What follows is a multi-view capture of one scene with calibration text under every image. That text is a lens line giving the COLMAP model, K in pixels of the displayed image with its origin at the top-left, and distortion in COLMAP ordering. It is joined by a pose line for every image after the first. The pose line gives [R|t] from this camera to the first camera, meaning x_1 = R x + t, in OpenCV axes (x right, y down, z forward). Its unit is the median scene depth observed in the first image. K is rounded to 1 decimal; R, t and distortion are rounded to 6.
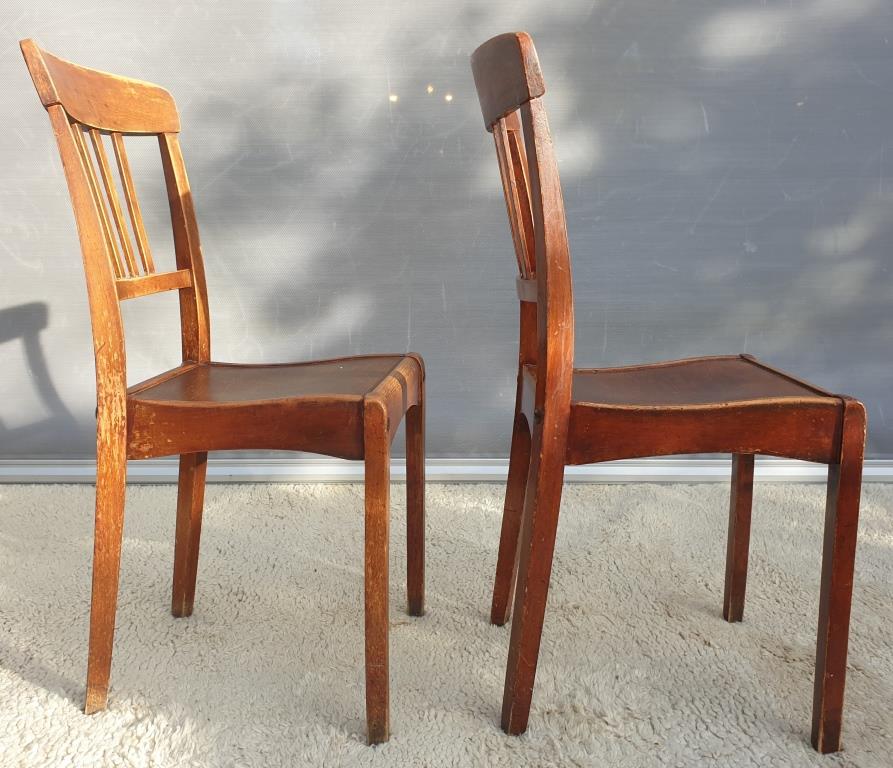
lens RADIAL K [[830.6, 0, 443.3], [0, 830.6, 412.0], [0, 0, 1]] dist [0.017385, -0.022571]
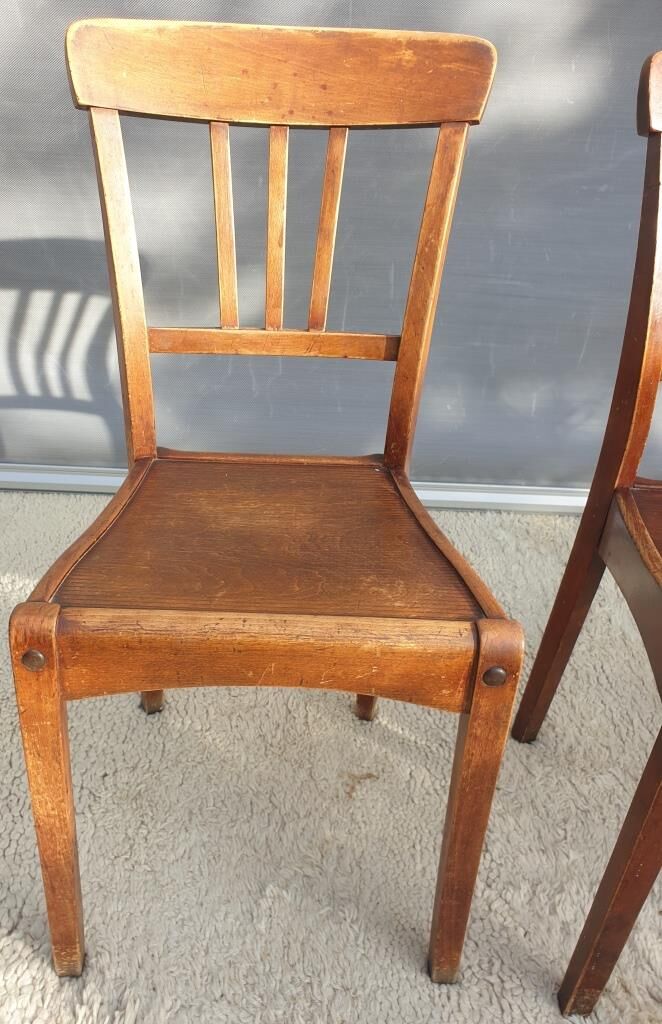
lens RADIAL K [[753.3, 0, 290.7], [0, 753.3, 514.8], [0, 0, 1]] dist [-0.018640, 0.041301]
pose [[0.998734, 0.047143, 0.017521, -0.179950], [-0.050227, 0.952864, 0.299212, -0.248444], [-0.002590, -0.299714, 0.954026, 0.446702]]
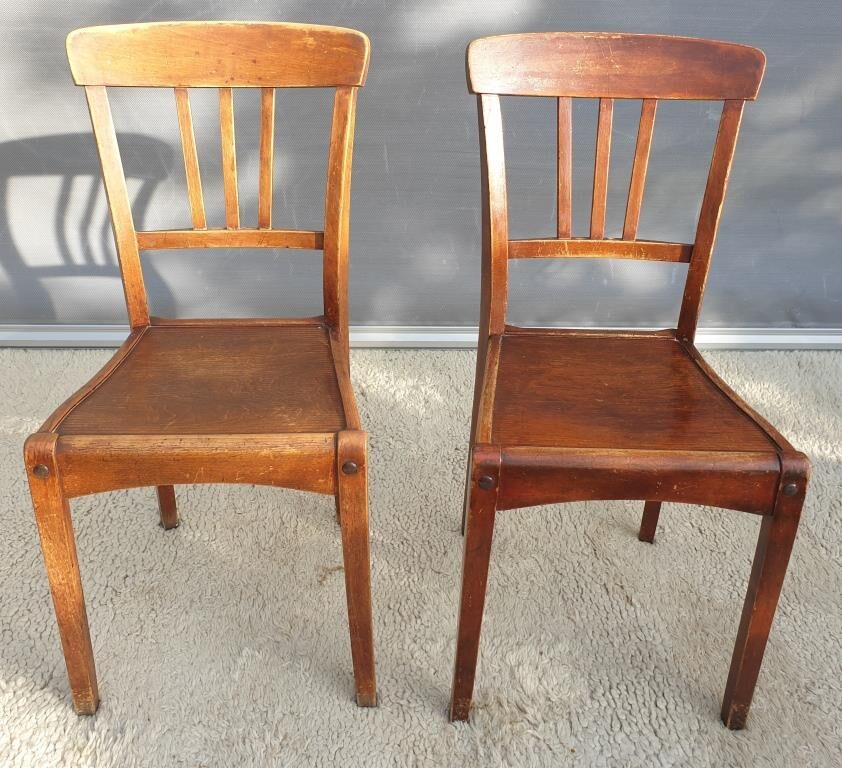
lens RADIAL K [[813.9, 0, 424.9], [0, 813.9, 316.8], [0, 0, 1]] dist [-0.008121, 0.035172]
pose [[0.999057, 0.010058, 0.042239, 0.014390], [-0.020585, 0.966251, 0.256777, -0.367742], [-0.038231, -0.257405, 0.965547, 0.126218]]
